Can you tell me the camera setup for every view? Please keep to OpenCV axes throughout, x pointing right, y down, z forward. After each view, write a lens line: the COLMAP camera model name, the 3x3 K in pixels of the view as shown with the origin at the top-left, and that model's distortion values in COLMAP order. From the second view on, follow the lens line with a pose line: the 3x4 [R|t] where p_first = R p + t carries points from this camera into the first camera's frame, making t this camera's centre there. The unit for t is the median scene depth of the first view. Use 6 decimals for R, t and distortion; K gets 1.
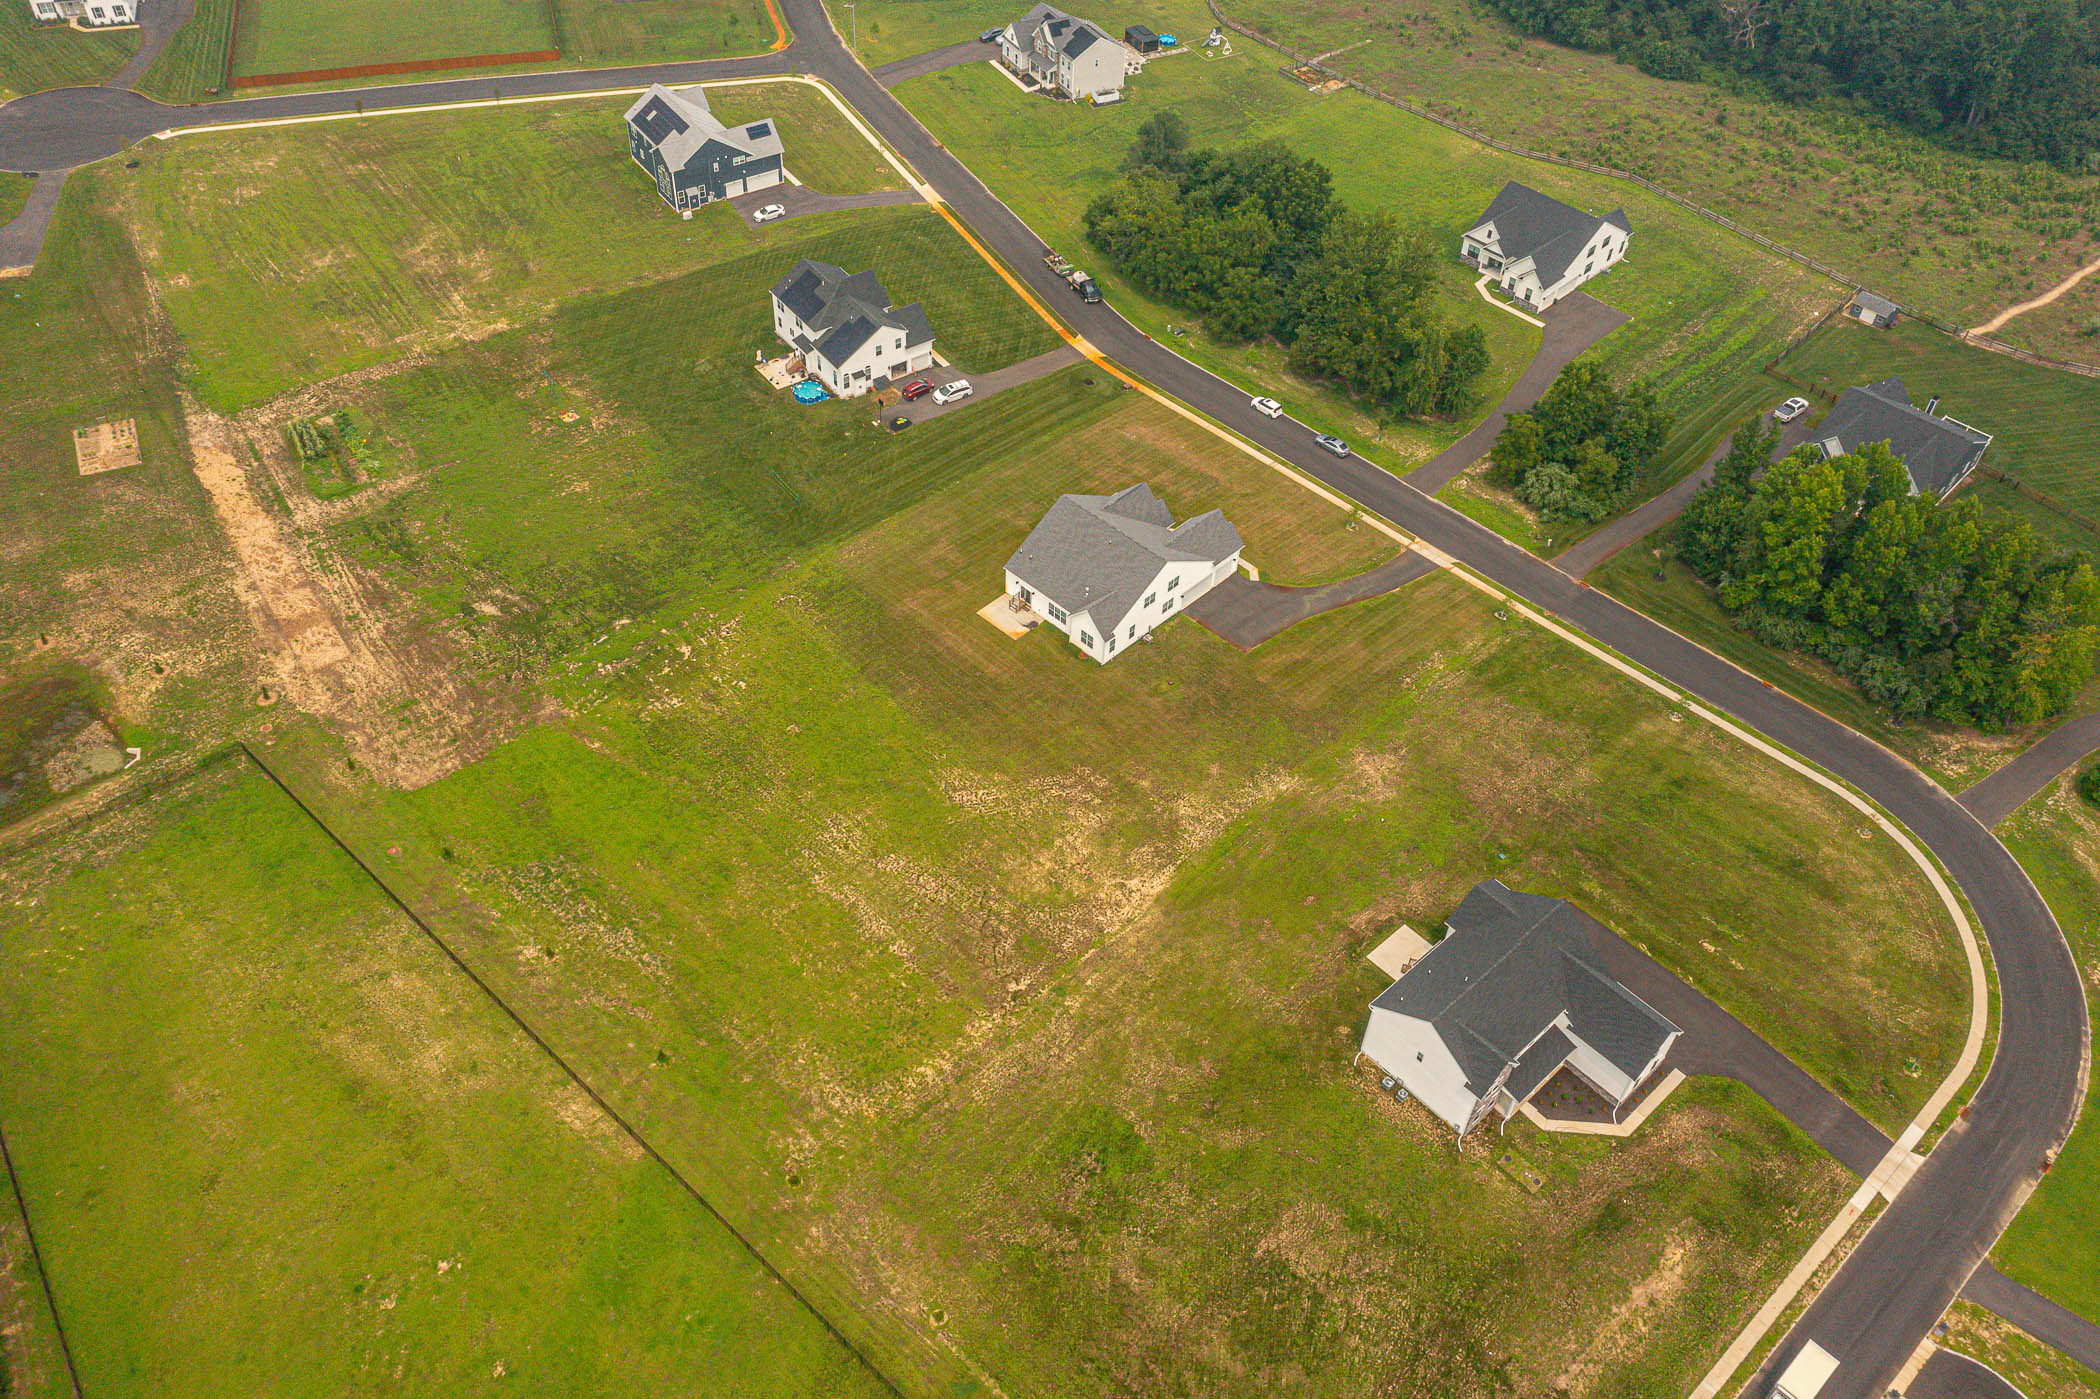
lens RADIAL K [[1656.0, 0, 1058.7], [0, 1656.0, 701.0], [0, 0, 1]] dist [0.000368, 0.001424]
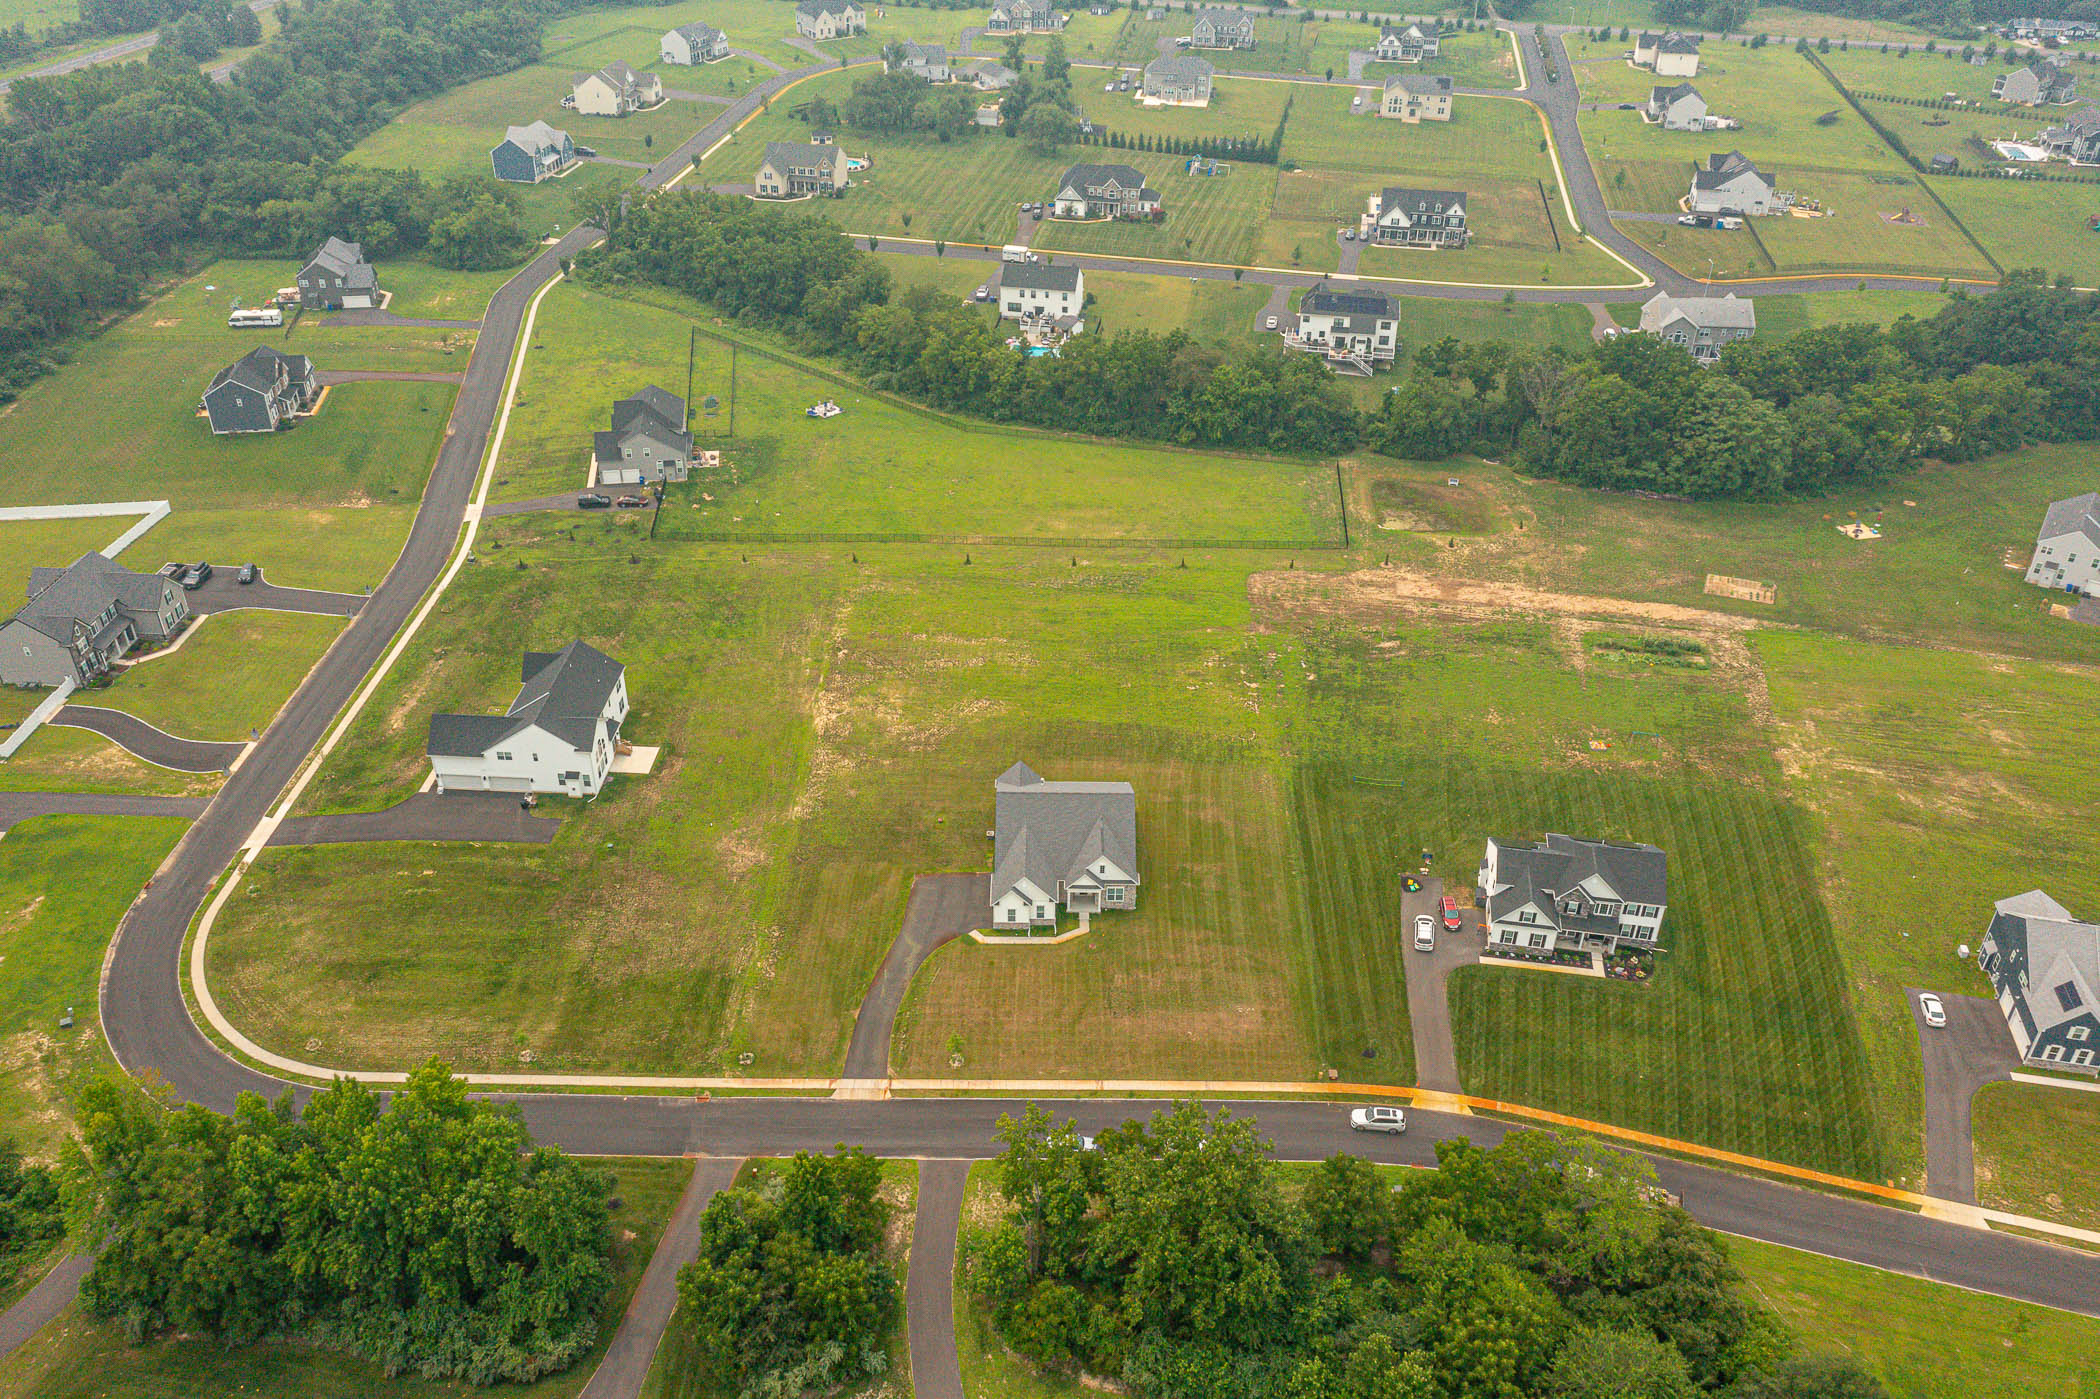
lens RADIAL K [[1656.0, 0, 1035.7], [0, 1656.0, 694.4], [0, 0, 1]] dist [0.000368, 0.001424]
pose [[-0.719820, 0.345114, -0.602292, 0.659977], [-0.520071, 0.306558, 0.797213, -0.954248], [0.459767, 0.887084, -0.041183, 0.988957]]
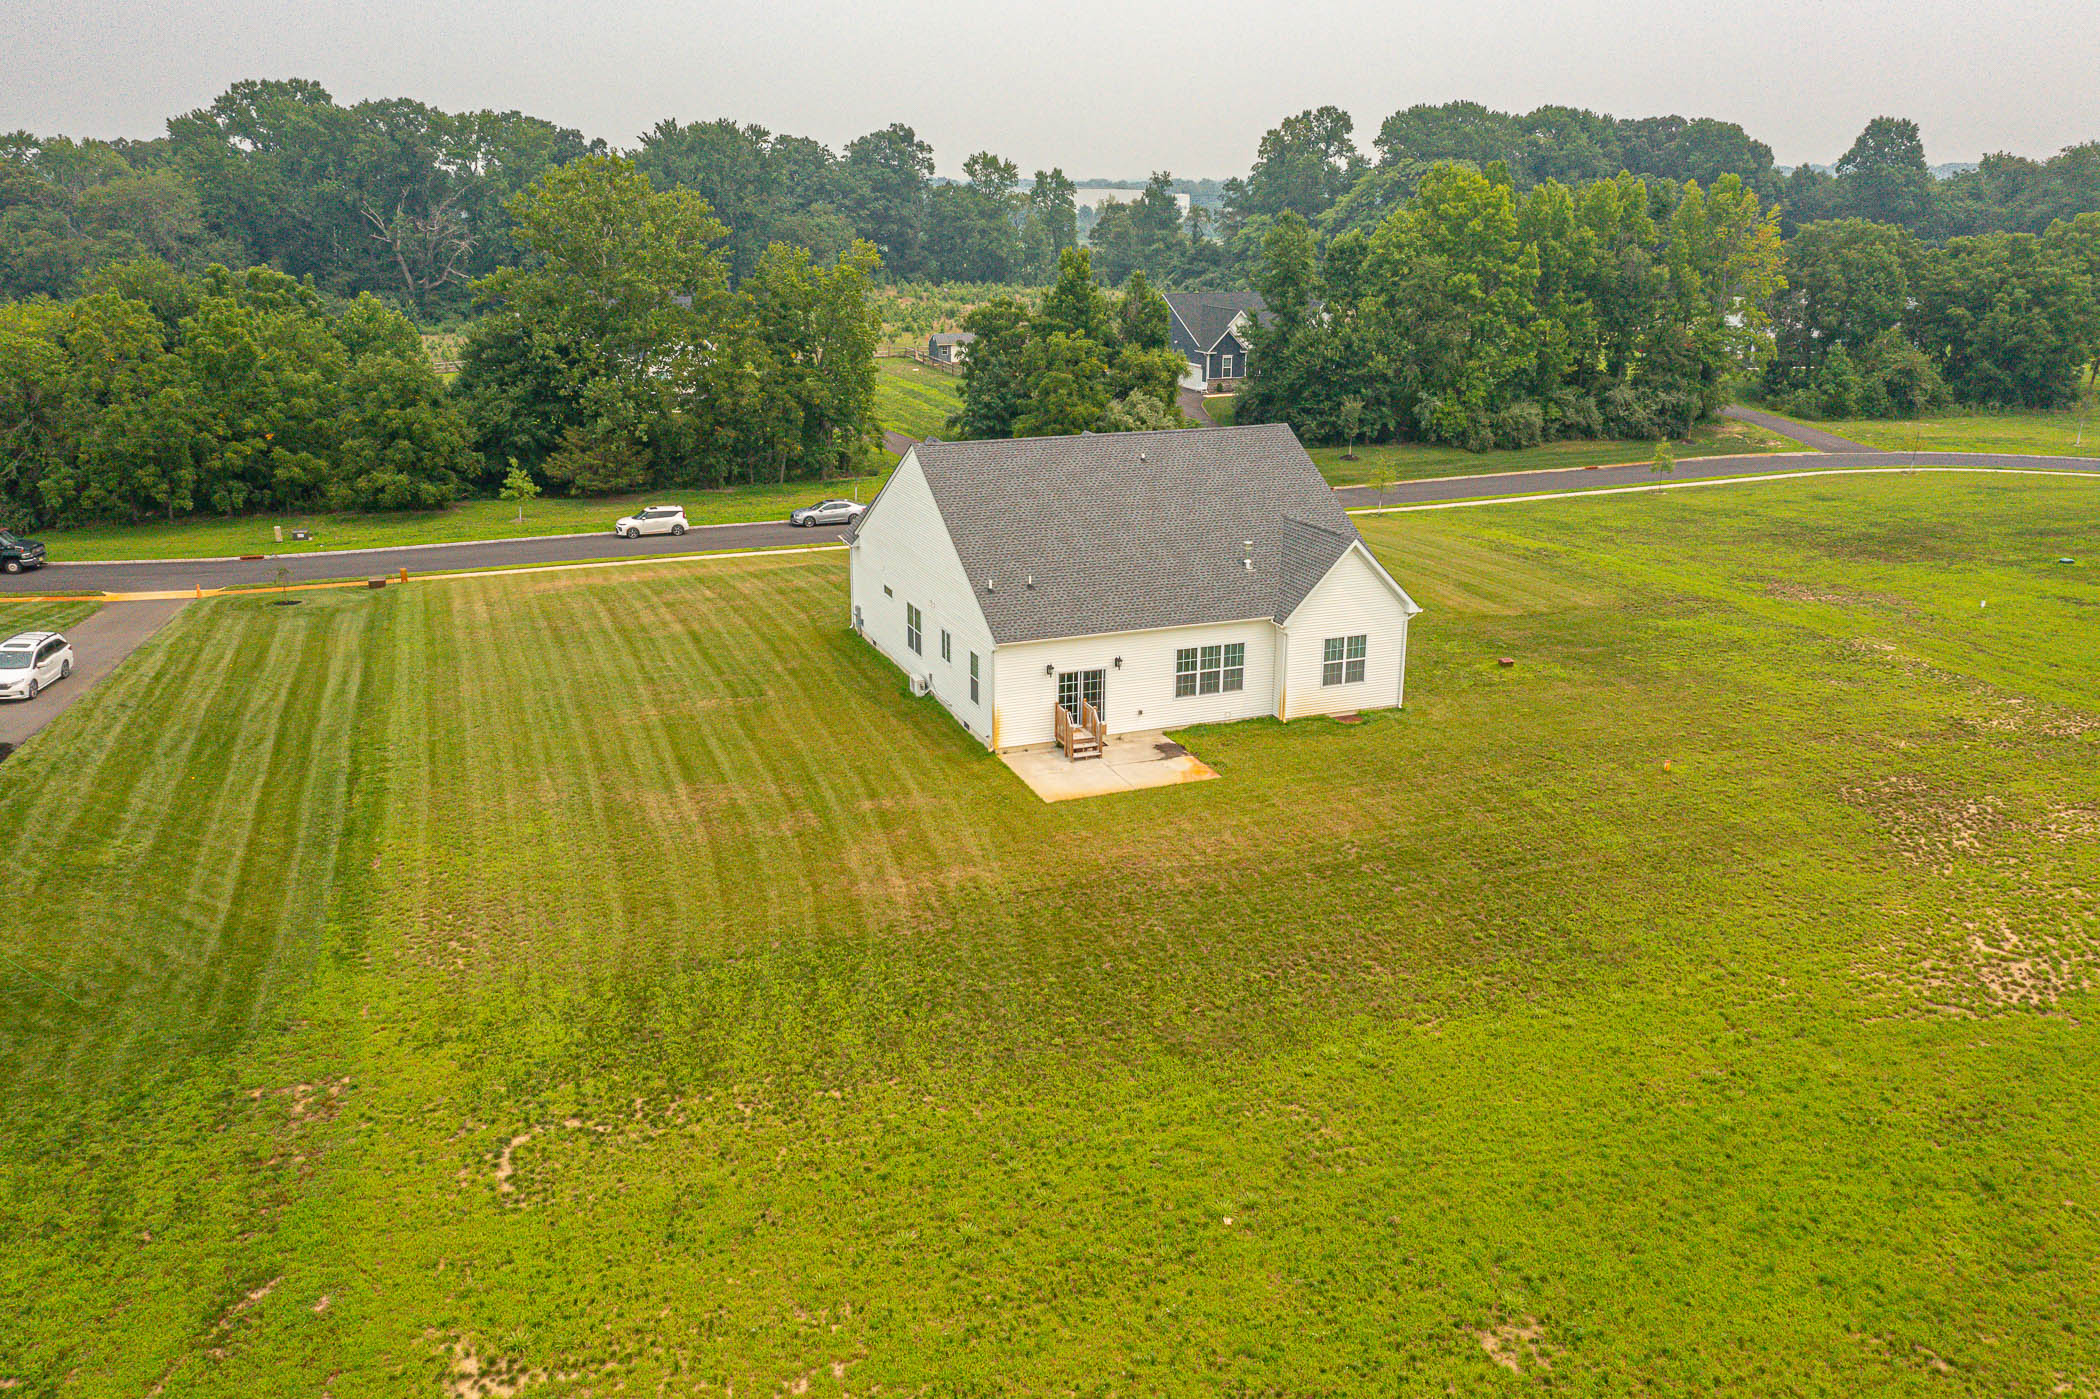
lens RADIAL K [[1656.0, 0, 1051.8], [0, 1656.0, 708.7], [0, 0, 1]] dist [0.000368, 0.001424]
pose [[0.407432, -0.309319, 0.859256, -0.294488], [0.658821, 0.751126, -0.041998, -0.054452], [-0.632419, 0.583208, 0.509819, 0.870894]]
